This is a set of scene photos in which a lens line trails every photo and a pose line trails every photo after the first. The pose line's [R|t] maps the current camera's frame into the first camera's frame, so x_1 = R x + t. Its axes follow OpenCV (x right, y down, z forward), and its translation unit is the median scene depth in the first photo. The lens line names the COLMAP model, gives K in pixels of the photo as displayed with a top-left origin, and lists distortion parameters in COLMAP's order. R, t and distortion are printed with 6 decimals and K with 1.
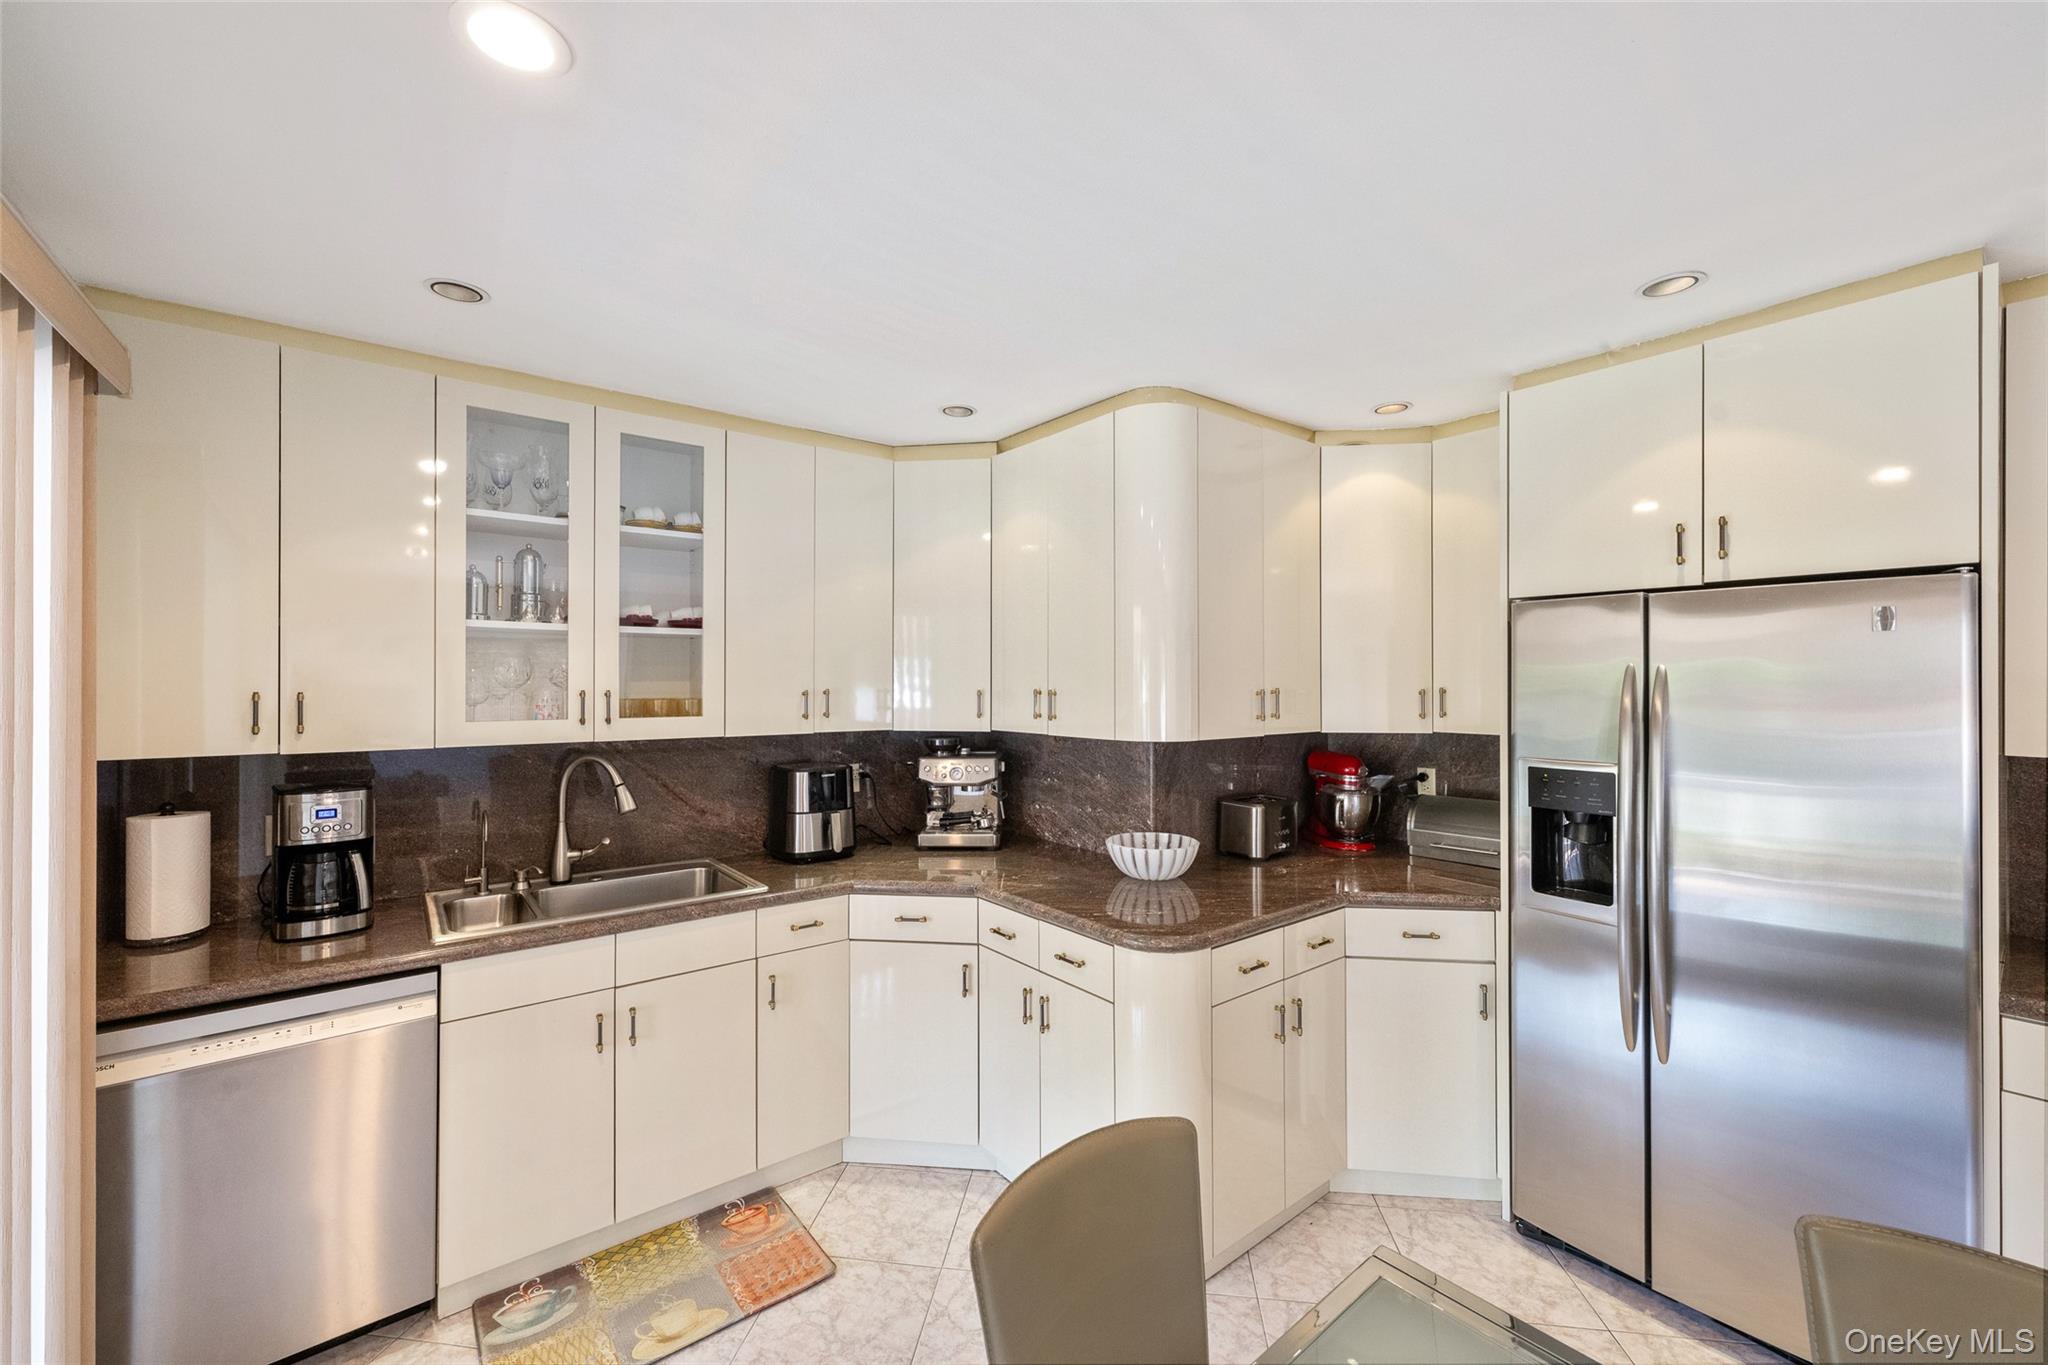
lens RADIAL K [[820.9, 0, 1037.4], [0, 820.9, 686.6], [0, 0, 1]] dist [0.001601, -0.000359]
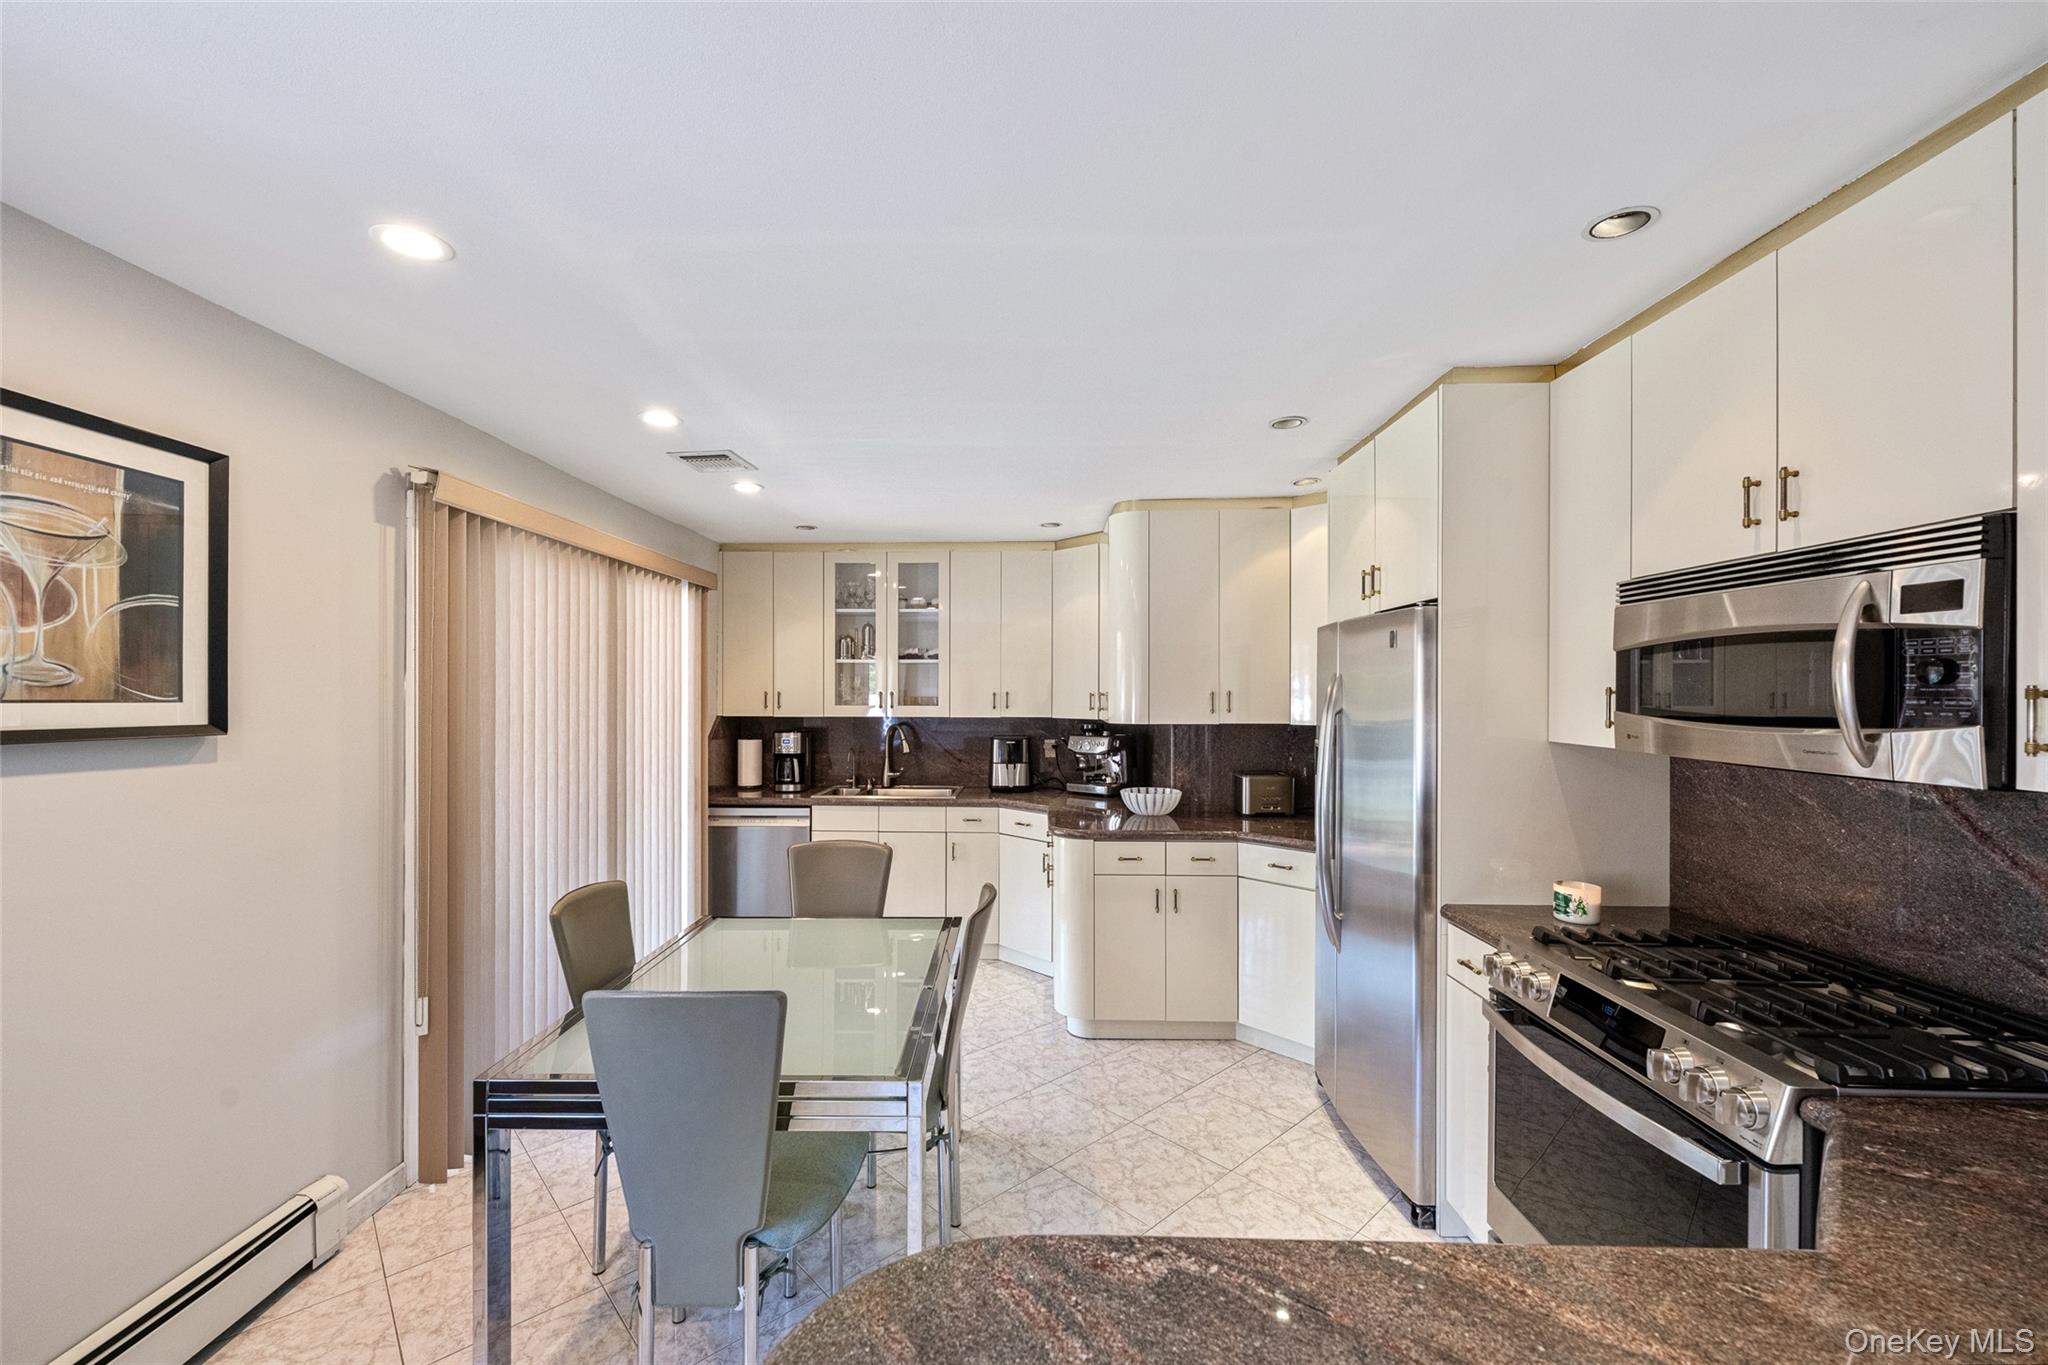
lens RADIAL K [[820.9, 0, 1001.6], [0, 820.9, 690.7], [0, 0, 1]] dist [0.001601, -0.000359]
pose [[0.764144, -0.000439, -0.645045, 0.996532], [-0.004445, 0.999972, -0.005945, 0.013268], [0.645030, 0.007410, 0.764121, -0.378013]]
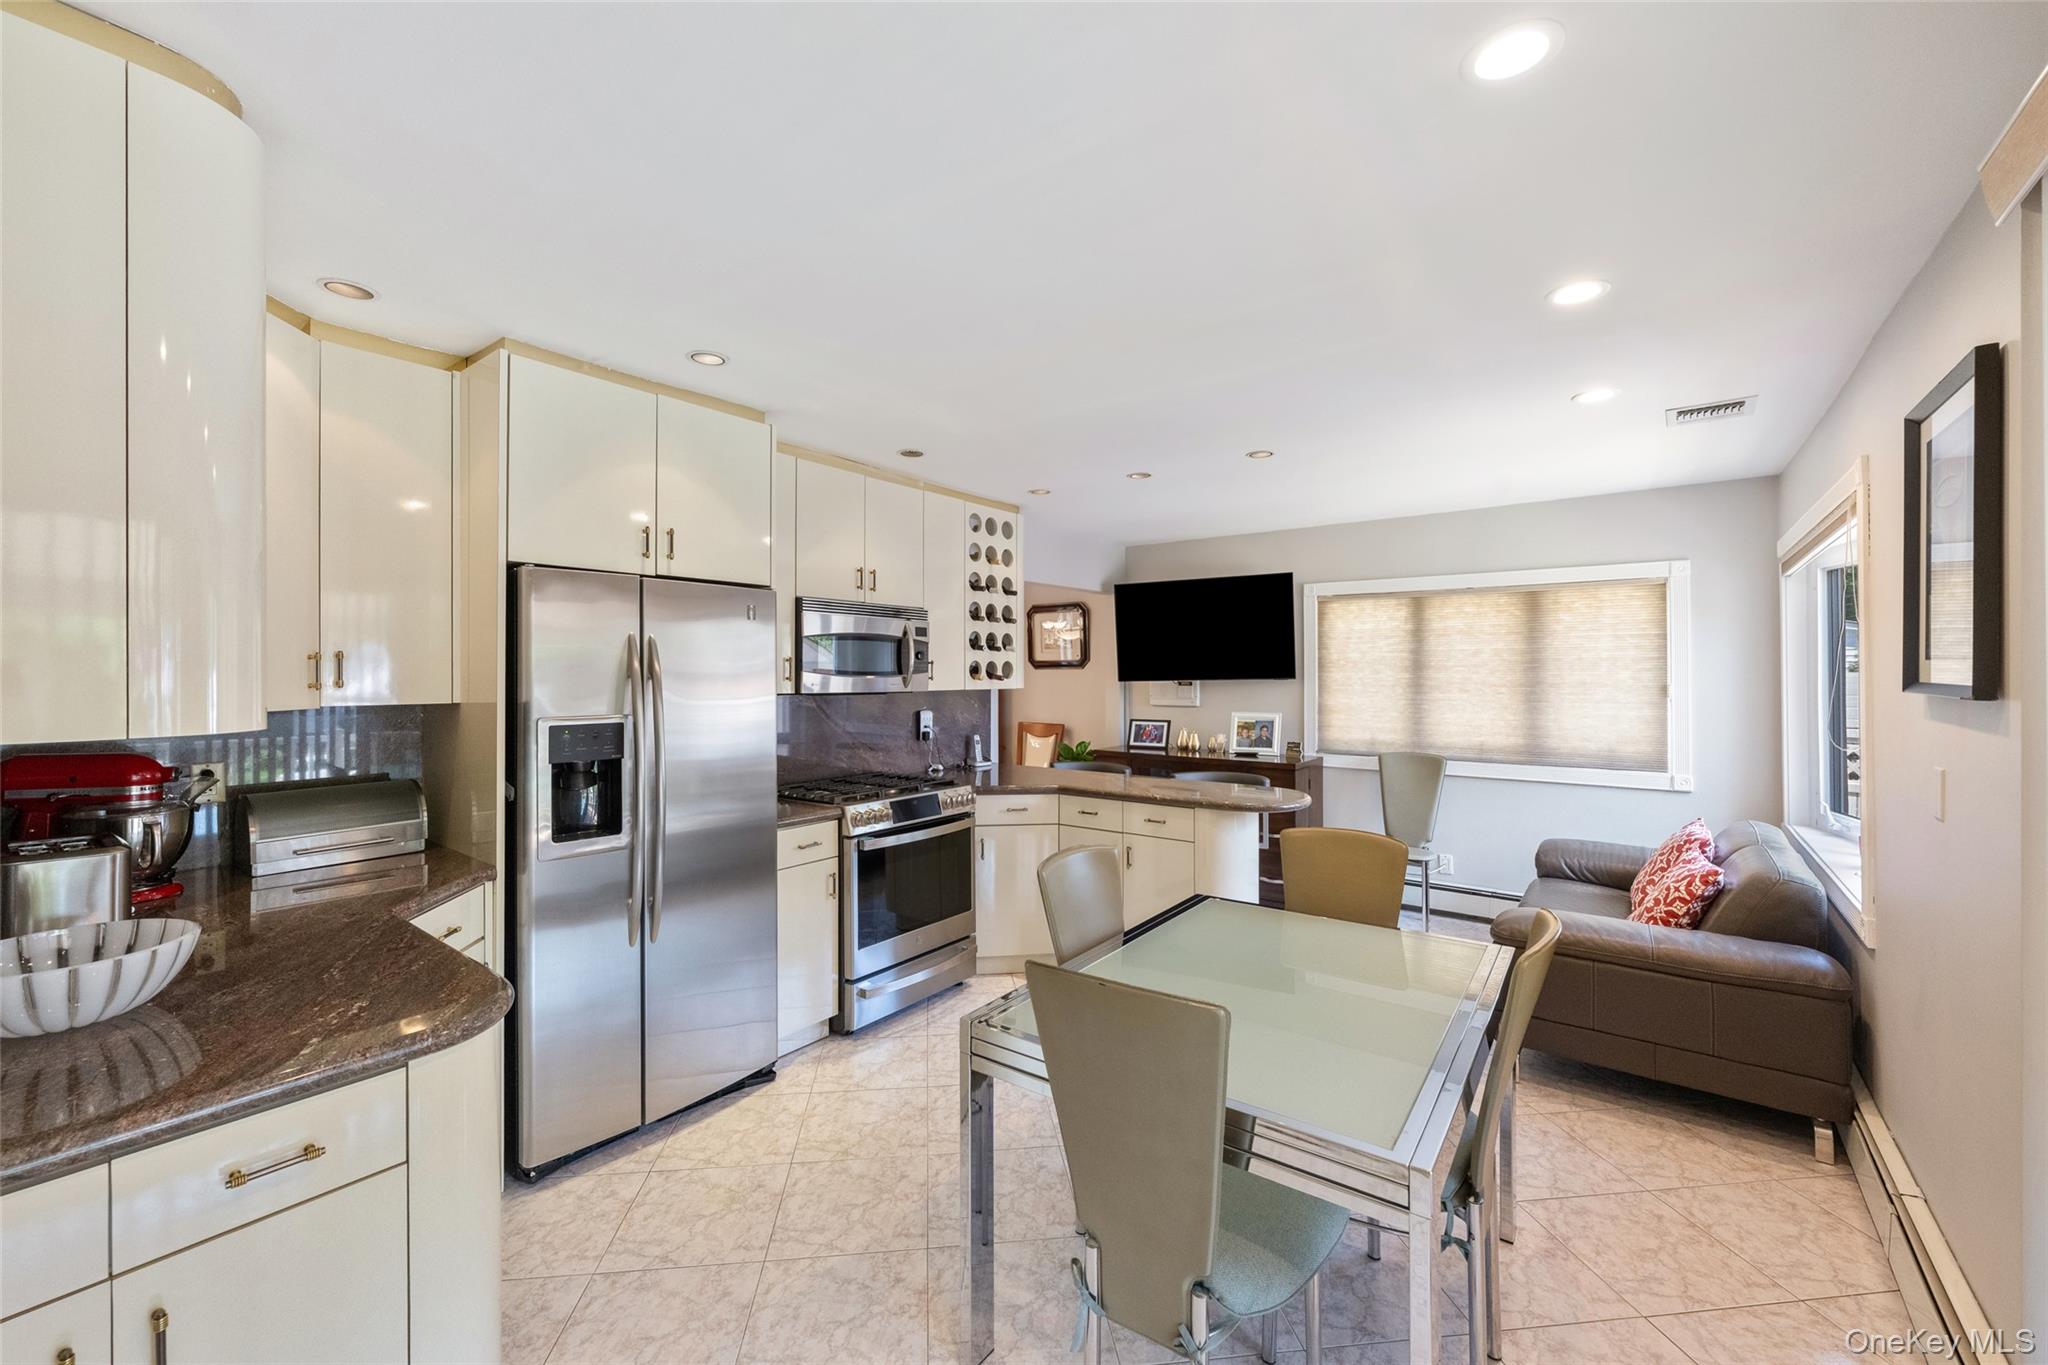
lens RADIAL K [[820.9, 0, 1029.8], [0, 820.9, 672.7], [0, 0, 1]] dist [0.001601, -0.000359]
pose [[-0.254000, -0.002183, 0.967202, -0.519665], [0.001559, 0.999995, 0.002666, 0.024620], [-0.967203, 0.002185, -0.253995, 0.611942]]
